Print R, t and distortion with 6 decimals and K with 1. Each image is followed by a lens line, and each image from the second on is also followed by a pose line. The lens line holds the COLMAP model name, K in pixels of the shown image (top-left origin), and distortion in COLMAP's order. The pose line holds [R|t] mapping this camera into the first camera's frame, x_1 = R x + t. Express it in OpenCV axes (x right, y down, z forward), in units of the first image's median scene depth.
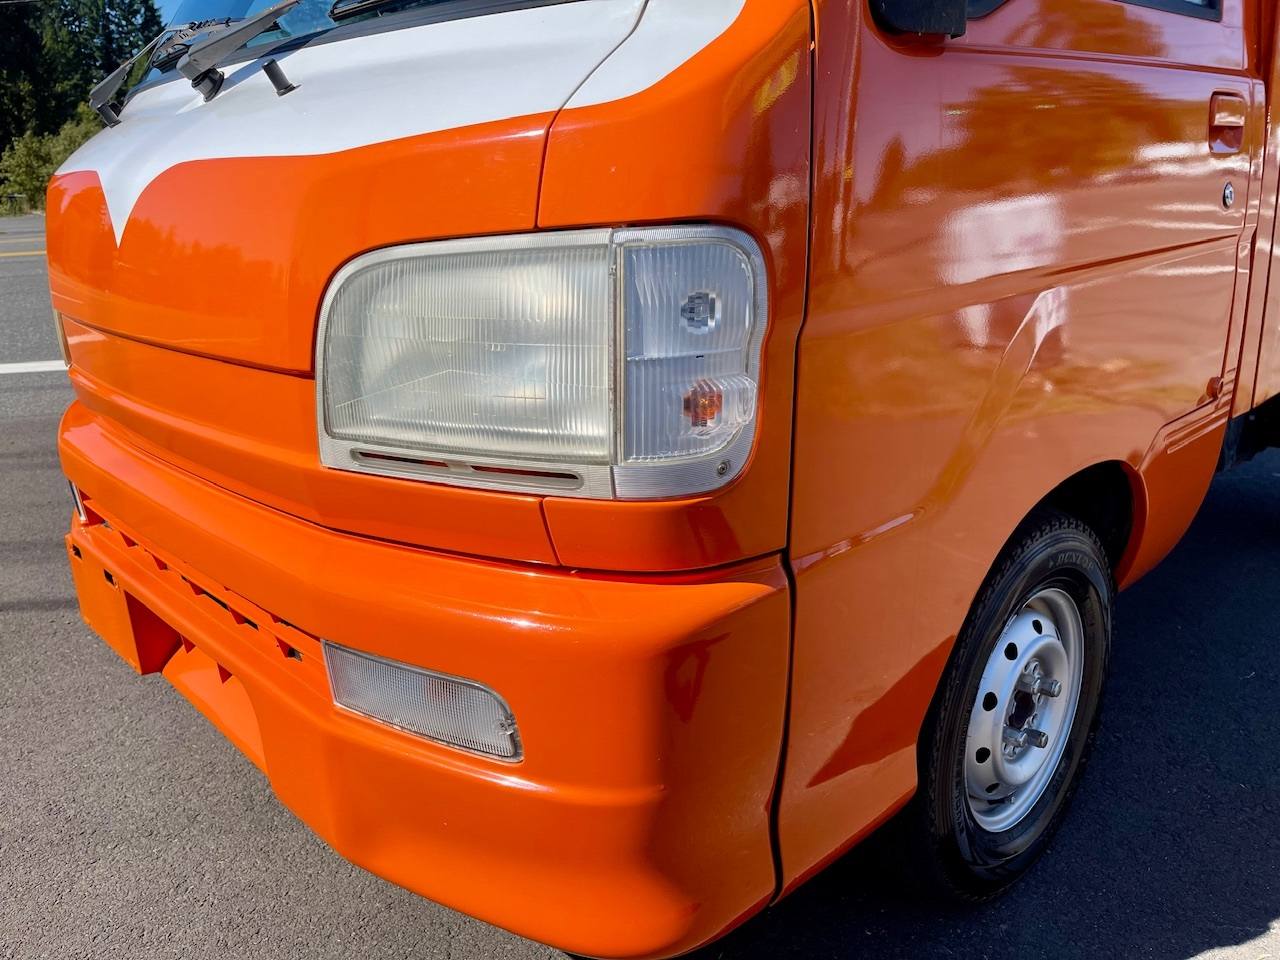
lens RADIAL K [[966.3, 0, 647.4], [0, 966.3, 482.6], [0, 0, 1]] dist [0.095683, -0.146804]
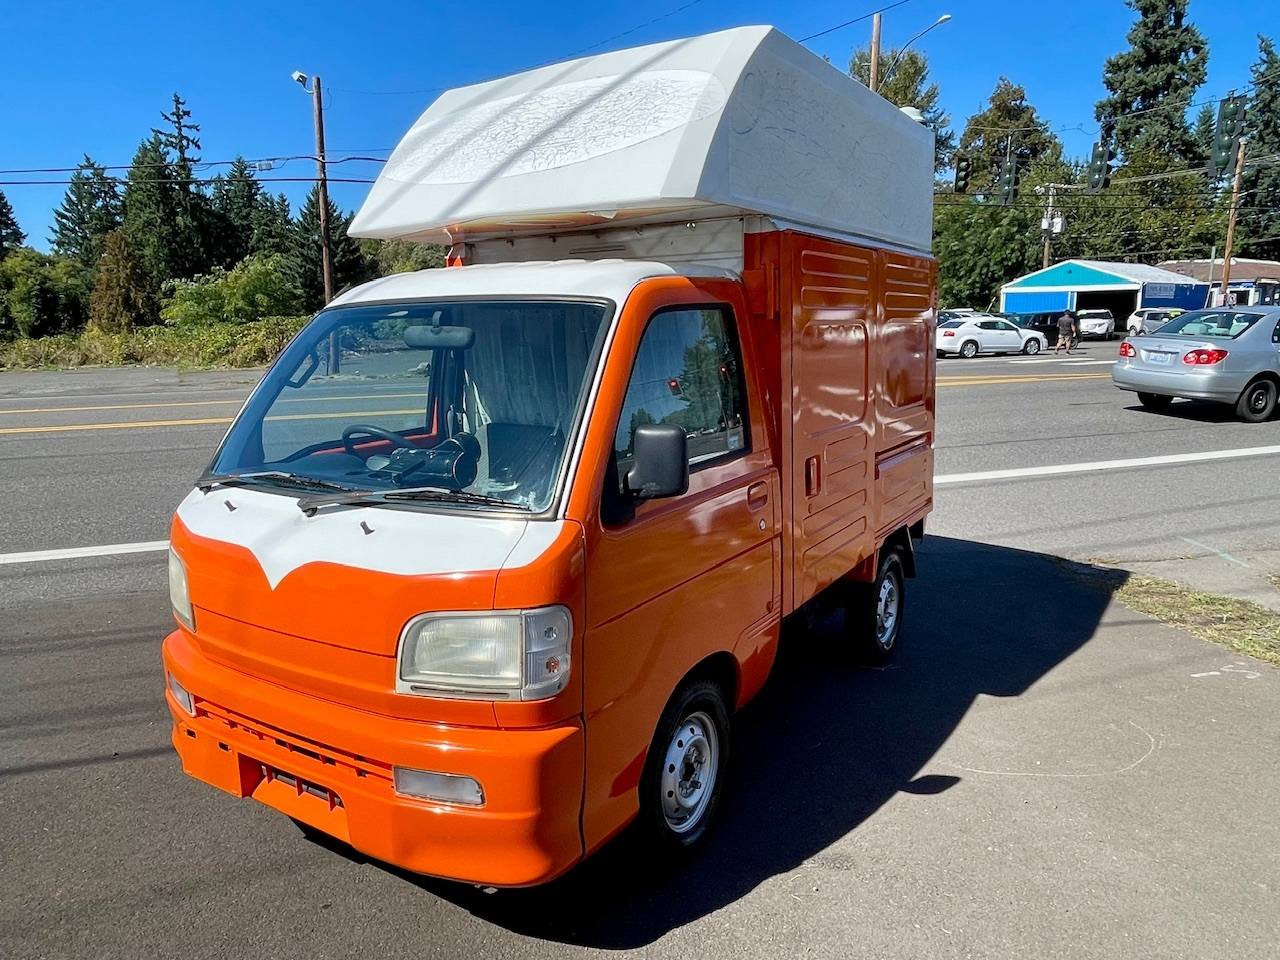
lens RADIAL K [[921.3, 0, 635.4], [0, 921.3, 437.2], [0, 0, 1]] dist [-0.005467, -0.005433]
pose [[0.972331, -0.013859, 0.233196, -0.259372], [0.053014, 0.985285, -0.162491, -0.227839], [-0.227513, 0.170358, 0.958758, -1.400532]]
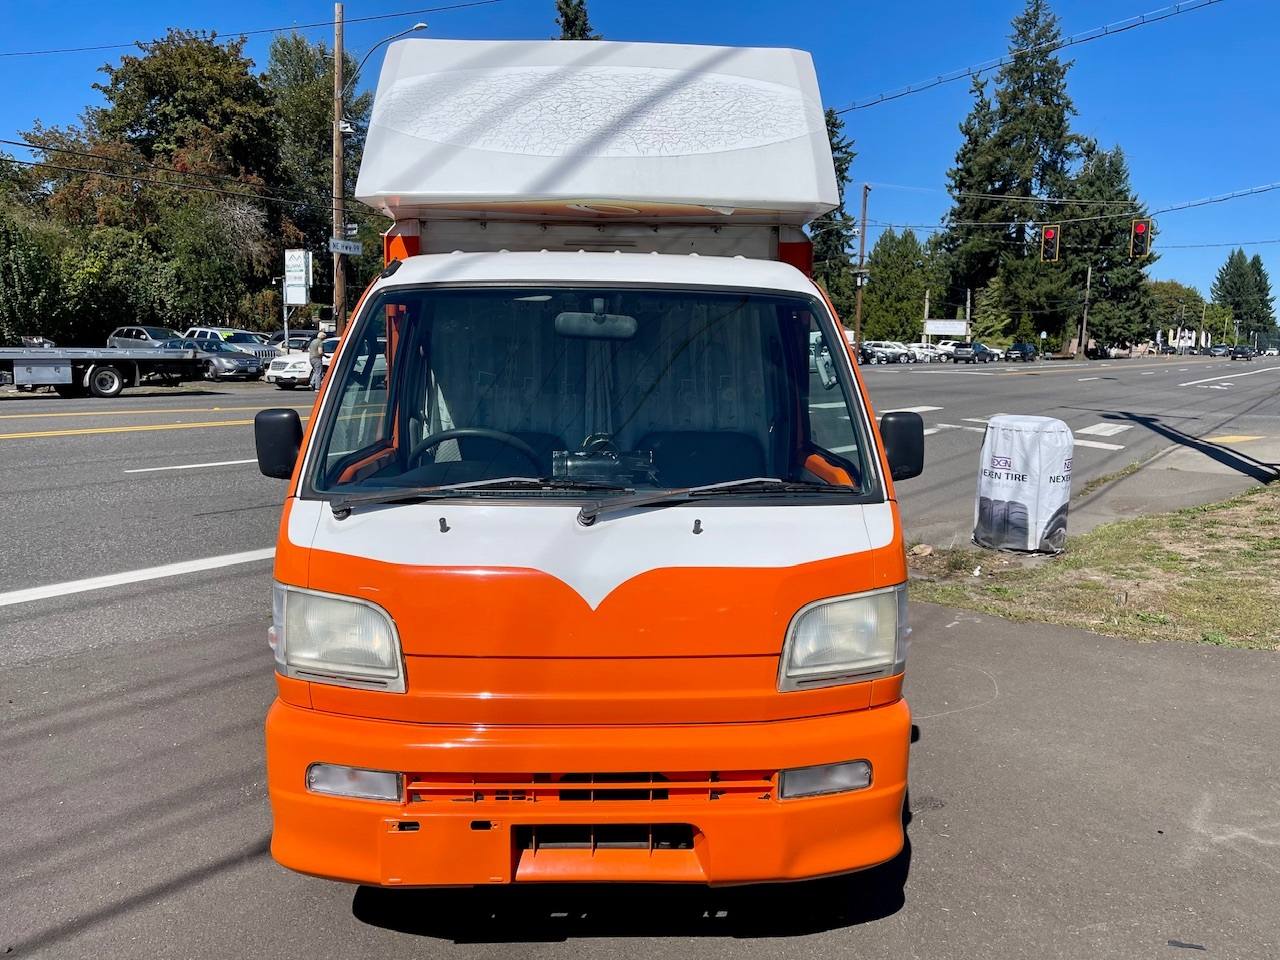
lens RADIAL K [[1018.9, 0, 641.9], [0, 1018.9, 434.1], [0, 0, 1]] dist [0.063460, -0.170030]
pose [[0.647591, -0.023794, 0.761616, -2.264852], [0.180852, 0.975752, -0.123292, -0.356760], [-0.740215, 0.217583, 0.636192, -0.436544]]
